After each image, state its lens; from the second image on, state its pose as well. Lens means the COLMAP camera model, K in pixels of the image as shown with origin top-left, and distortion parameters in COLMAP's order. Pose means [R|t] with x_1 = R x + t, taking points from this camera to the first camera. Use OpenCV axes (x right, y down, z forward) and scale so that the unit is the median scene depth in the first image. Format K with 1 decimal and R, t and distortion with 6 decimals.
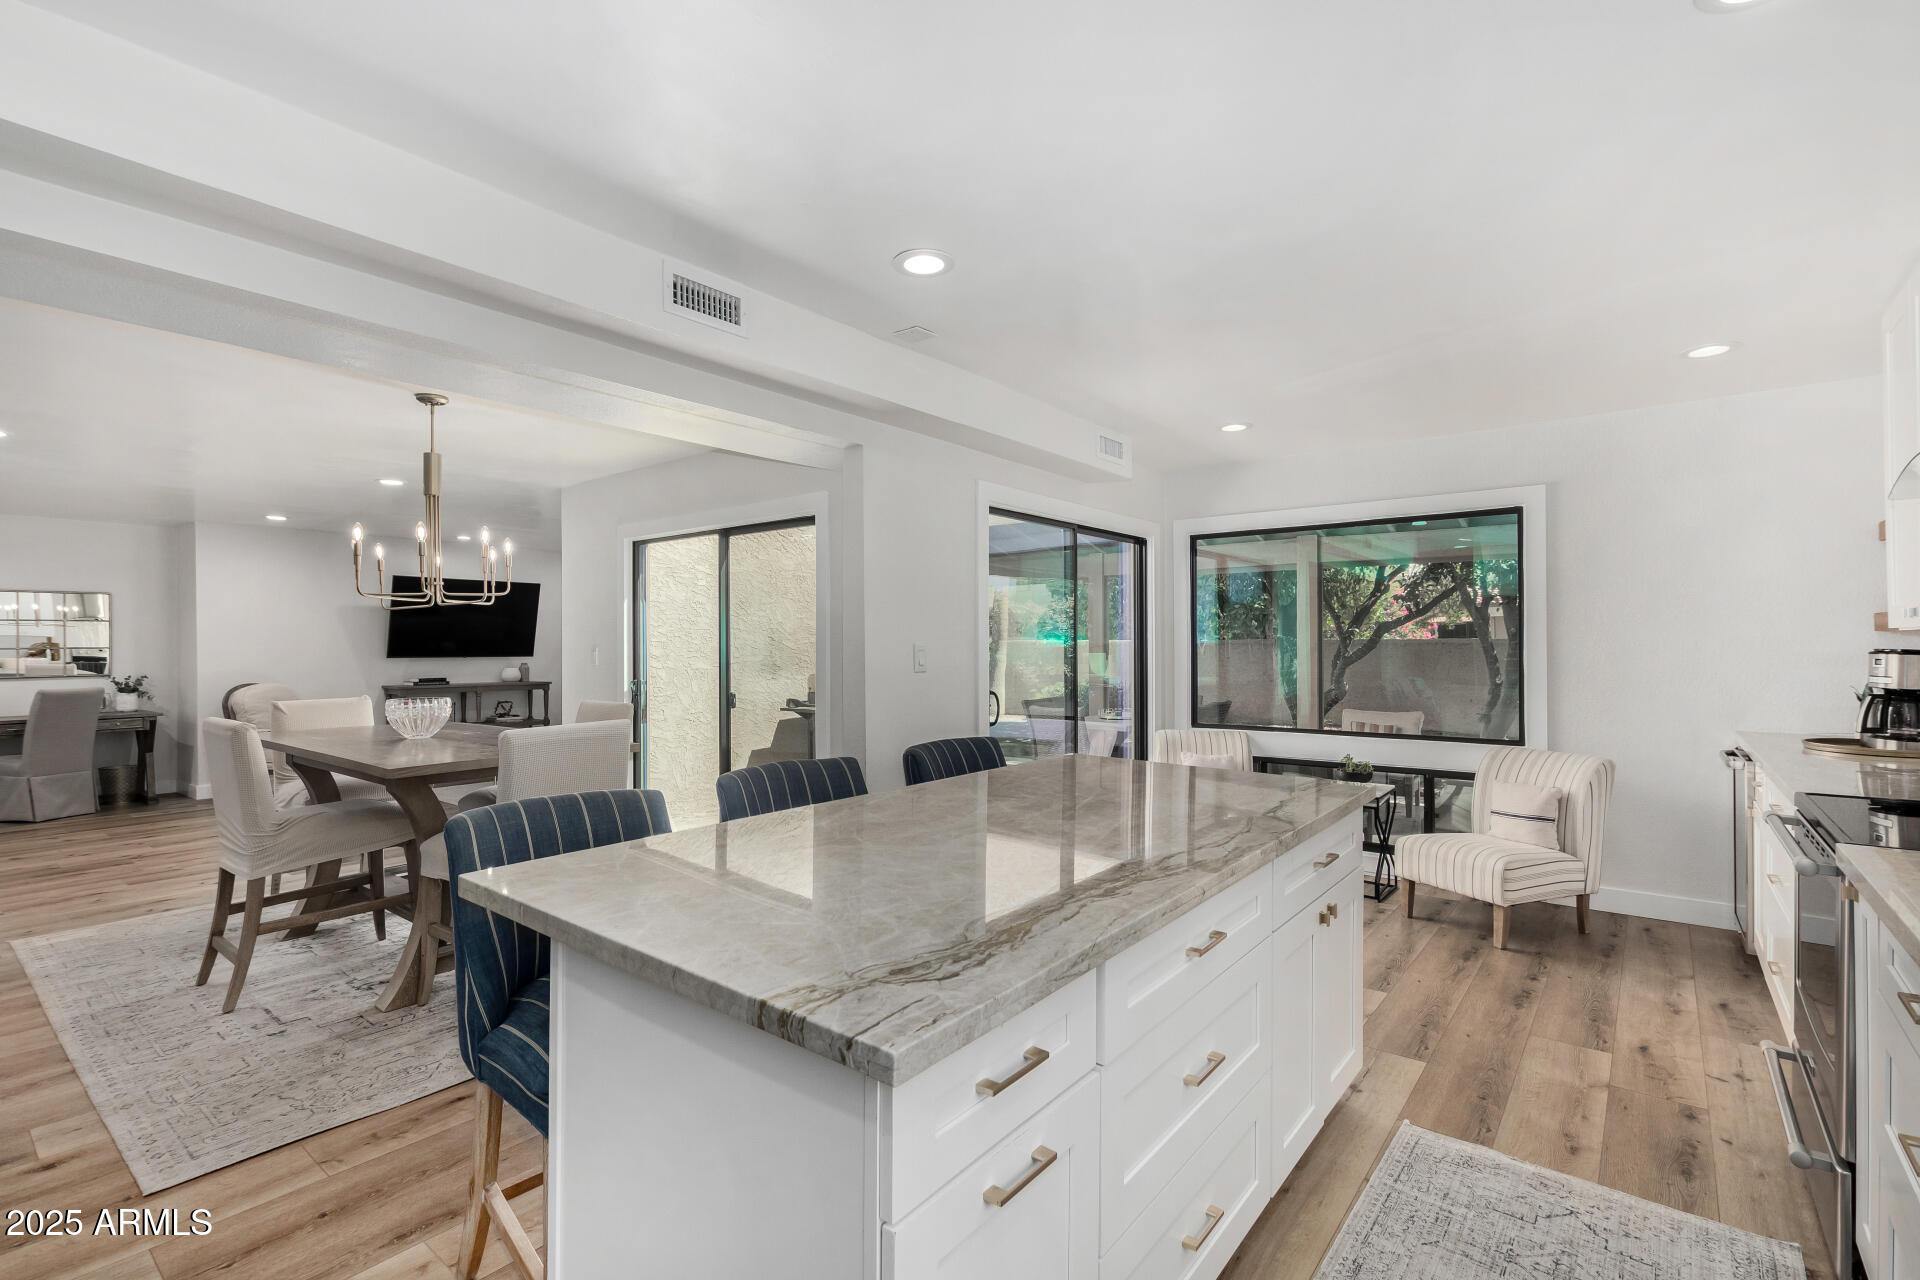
lens RADIAL K [[886.3, 0, 956.4], [0, 886.3, 645.2], [0, 0, 1]] dist [0.005337, -0.001776]
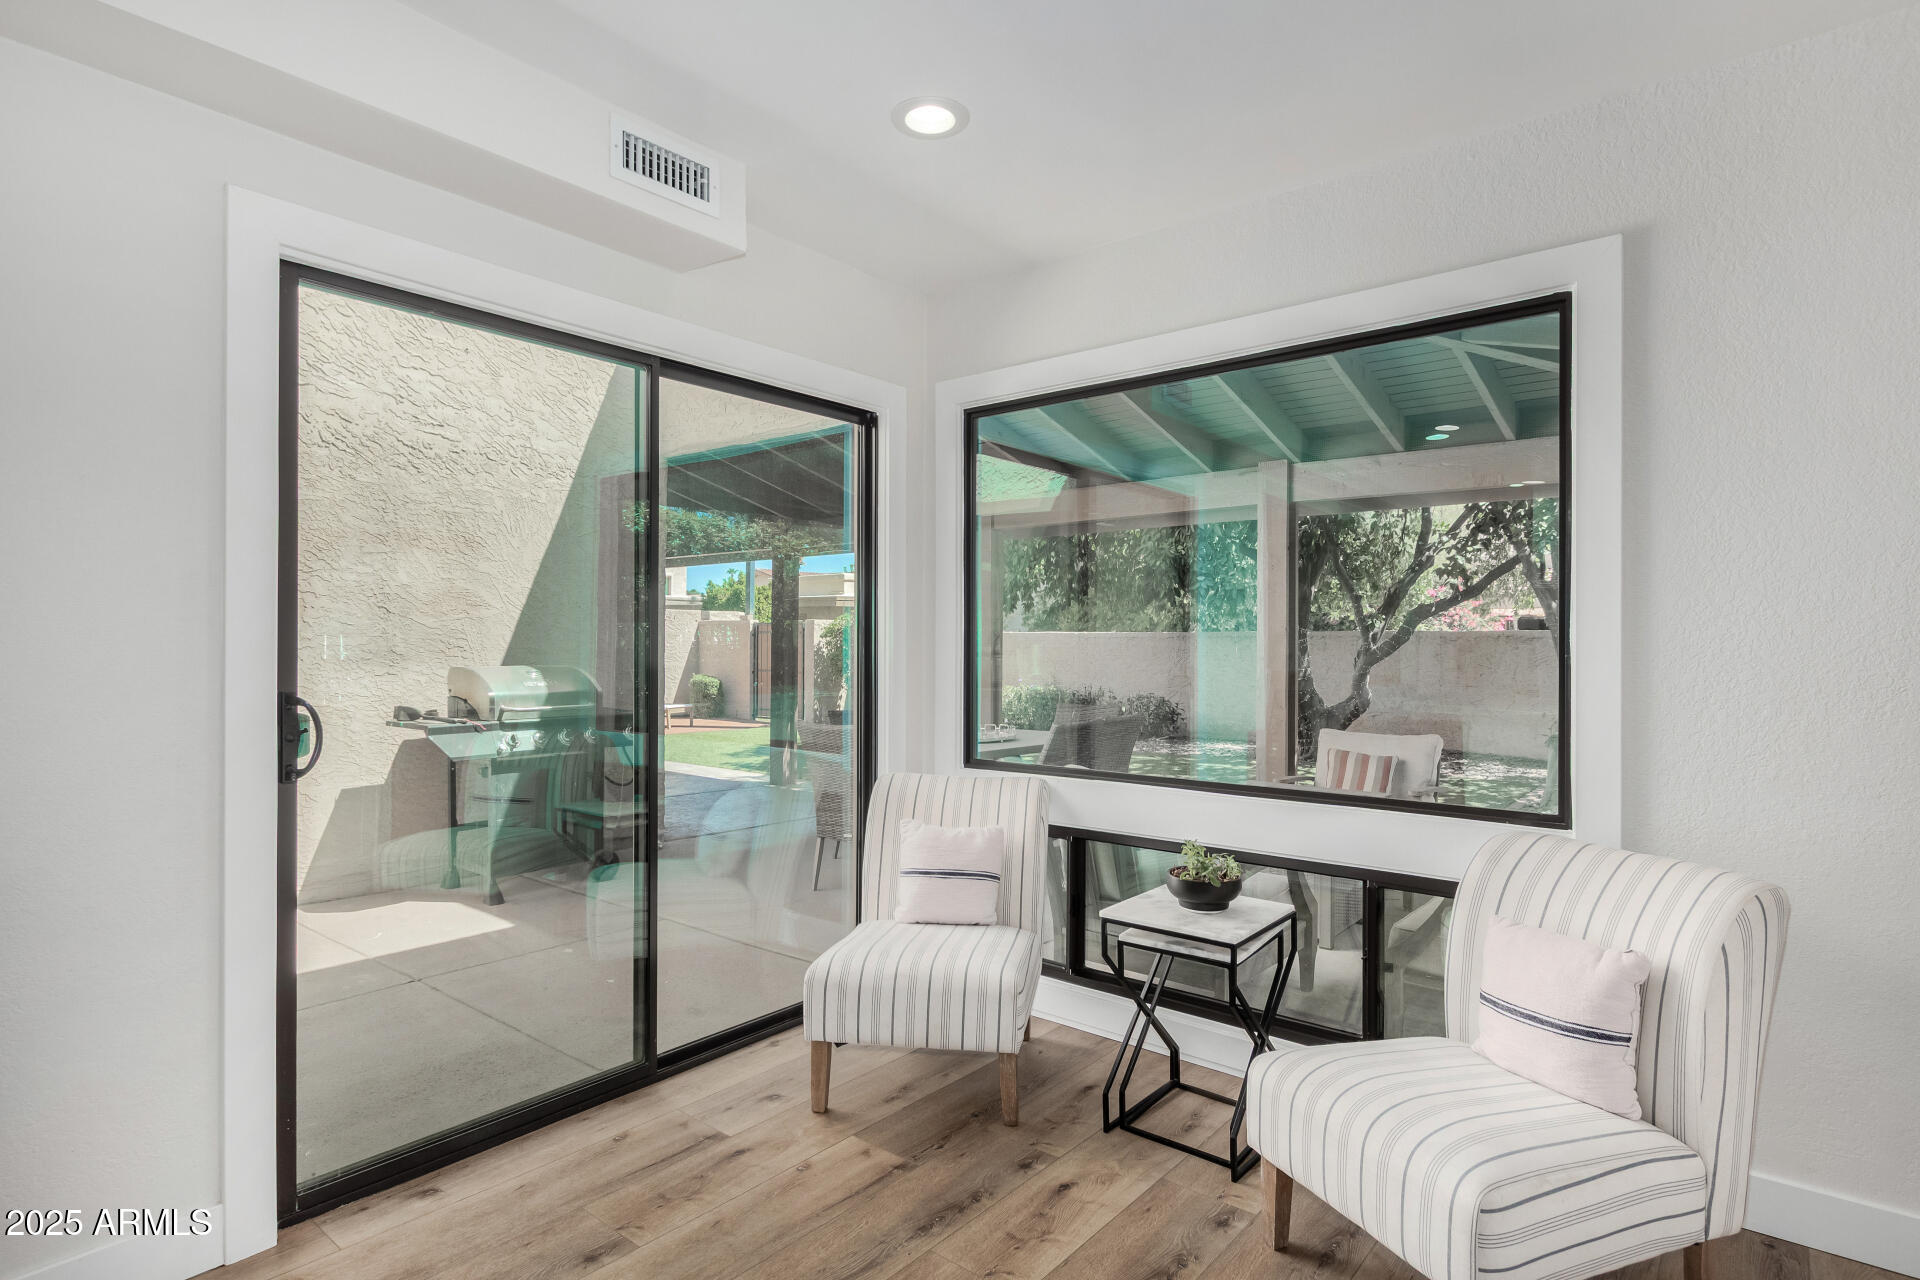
lens RADIAL K [[978.5, 0, 976.0], [0, 978.5, 645.4], [0, 0, 1]] dist [-0.002141, 0.000514]
pose [[0.999723, 0.007226, -0.022395, 0.311407], [-0.007246, 0.999973, -0.000815, 0.020754], [0.022388, 0.000977, 0.999749, 0.445087]]
